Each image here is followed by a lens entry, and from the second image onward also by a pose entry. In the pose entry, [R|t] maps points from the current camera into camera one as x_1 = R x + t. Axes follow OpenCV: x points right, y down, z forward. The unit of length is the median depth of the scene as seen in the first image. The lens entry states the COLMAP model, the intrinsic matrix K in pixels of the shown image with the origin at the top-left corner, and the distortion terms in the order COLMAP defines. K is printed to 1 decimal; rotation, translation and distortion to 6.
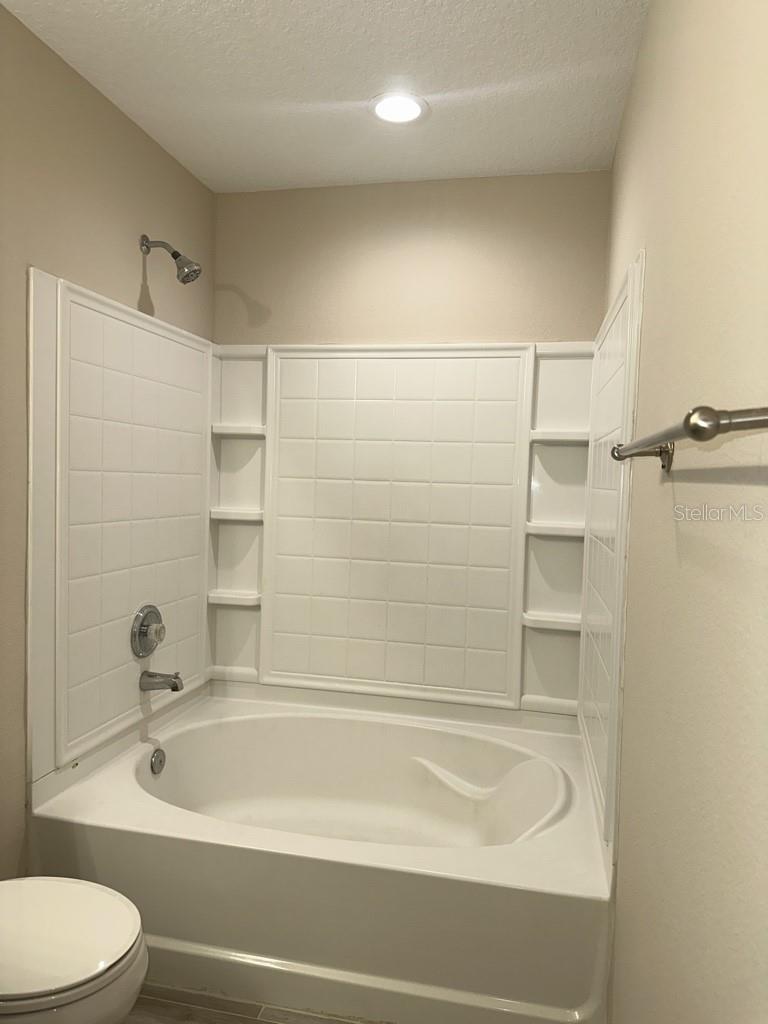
lens RADIAL K [[715.6, 0, 386.1], [0, 715.6, 510.4], [0, 0, 1]] dist [0.044746, -0.052761]
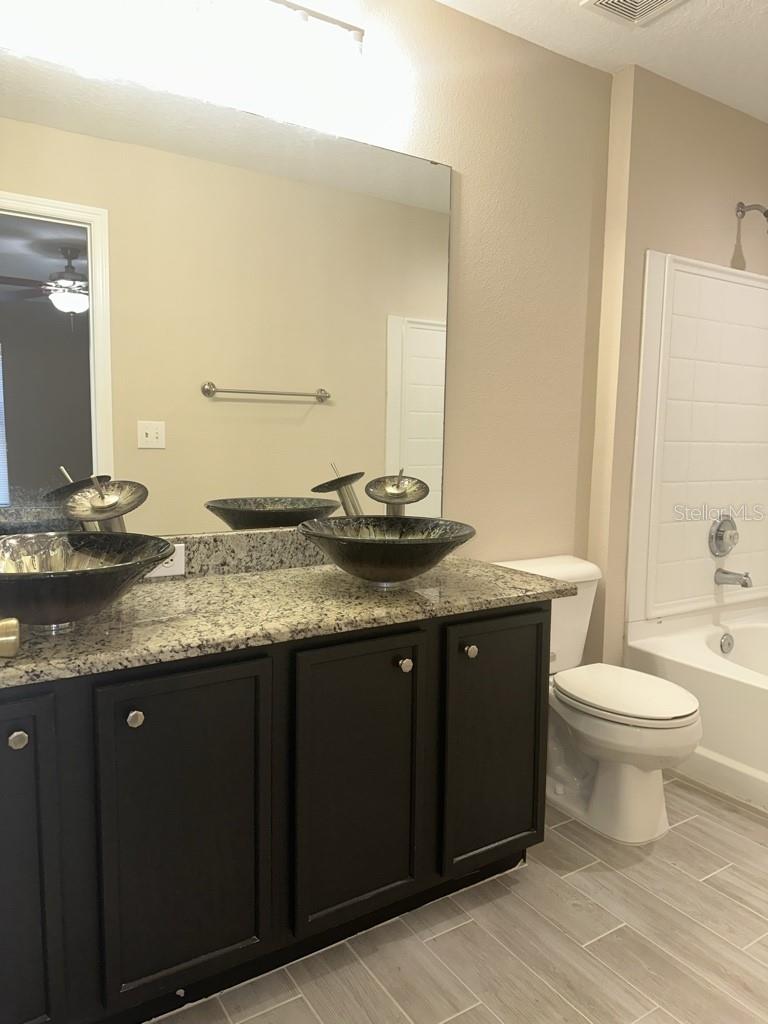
lens RADIAL K [[715.6, 0, 386.8], [0, 715.6, 515.3], [0, 0, 1]] dist [0.044746, -0.052761]
pose [[0.698384, 0.059432, -0.713252, 0.136438], [-0.030431, 0.998111, 0.053371, 0.086046], [0.715076, -0.015568, 0.698873, -0.253690]]
